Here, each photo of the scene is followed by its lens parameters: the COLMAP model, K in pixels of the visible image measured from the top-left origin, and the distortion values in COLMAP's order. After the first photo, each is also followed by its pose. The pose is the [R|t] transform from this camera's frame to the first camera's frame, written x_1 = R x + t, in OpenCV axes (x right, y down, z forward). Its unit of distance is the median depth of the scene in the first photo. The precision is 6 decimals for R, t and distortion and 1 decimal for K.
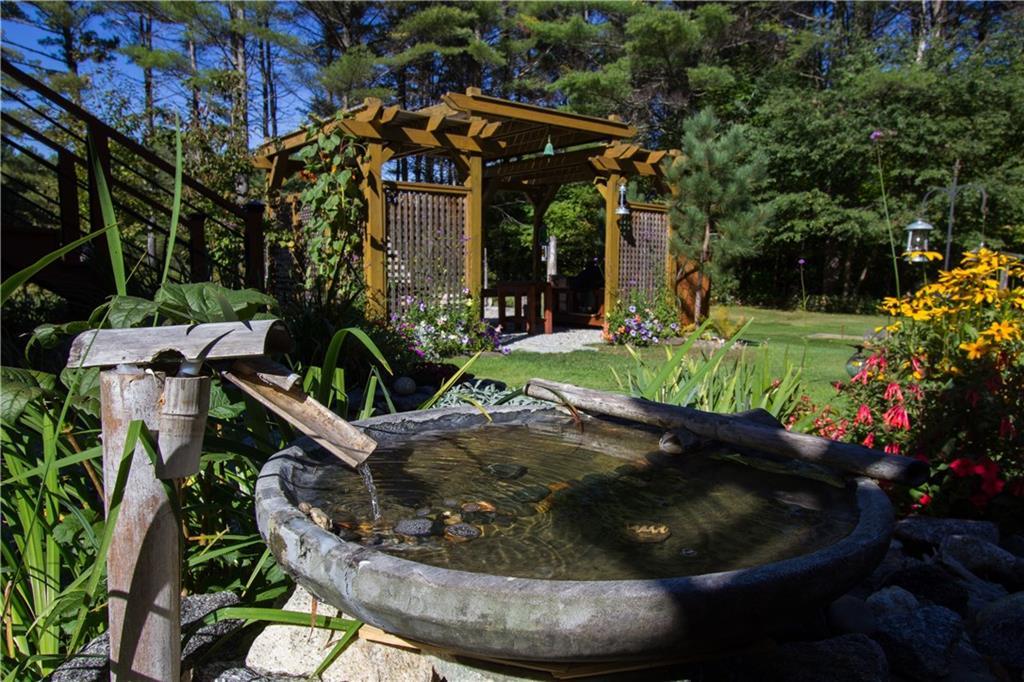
lens RADIAL K [[686.2, 0, 518.1], [0, 686.2, 341.6], [0, 0, 1]] dist [-0.006707, 0.000492]
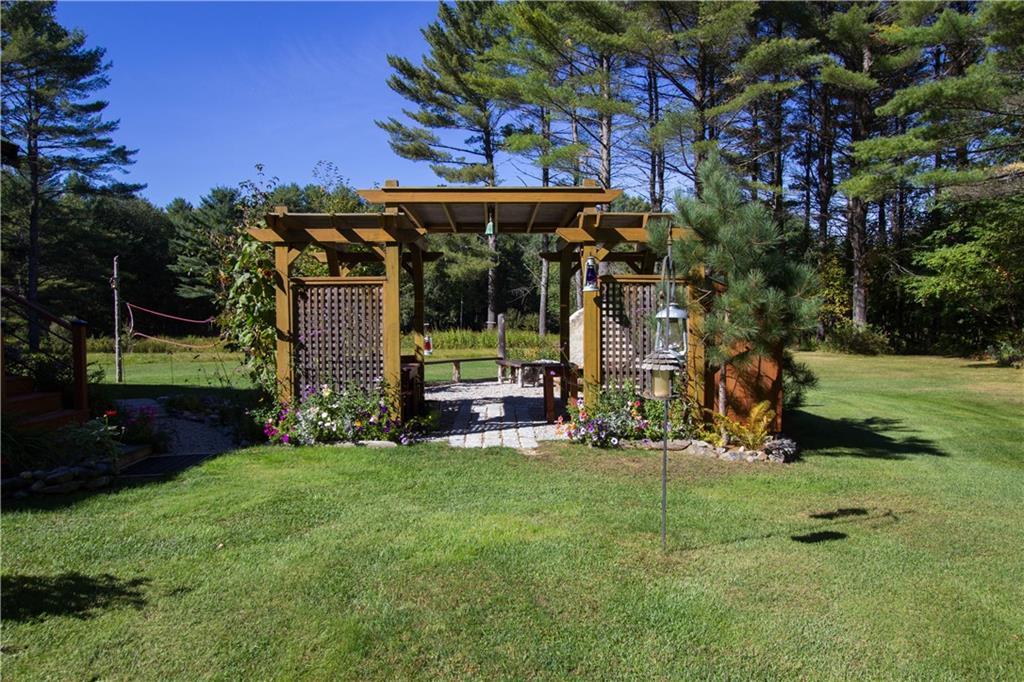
lens RADIAL K [[746.2, 0, 515.6], [0, 746.2, 342.5], [0, 0, 1]] dist [-0.011427, -0.001023]
pose [[0.797105, 0.007577, -0.603794, 0.162941], [-0.056965, 0.996405, -0.062699, -0.015449], [0.601148, 0.084373, 0.794671, 0.054569]]
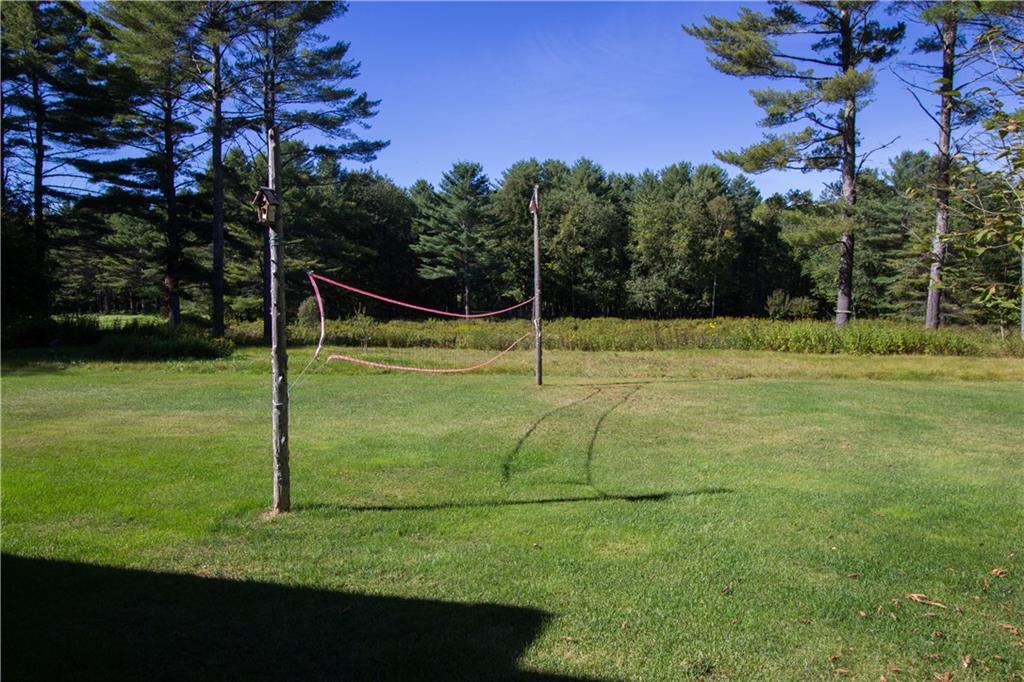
lens RADIAL K [[746.2, 0, 513.4], [0, 746.2, 342.1], [0, 0, 1]] dist [-0.011427, -0.001023]
pose [[0.585015, 0.038217, -0.810121, -0.188705], [-0.089510, 0.995829, -0.017660, -0.043605], [0.806068, 0.082846, 0.585996, 0.234479]]
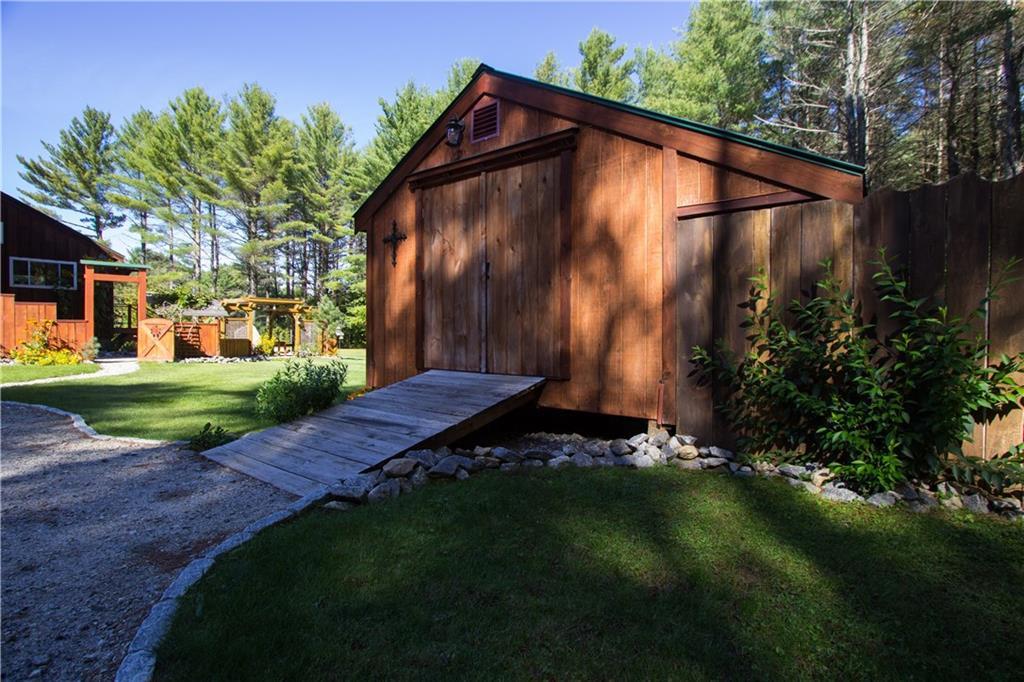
lens RADIAL K [[477.0, 0, 508.9], [0, 477.0, 340.7], [0, 0, 1]] dist [-0.016409, -0.000243]
pose [[0.980216, -0.011118, 0.197616, 0.203664], [0.031195, 0.994621, -0.098776, 0.056580], [-0.195455, 0.102986, 0.975290, -0.479491]]
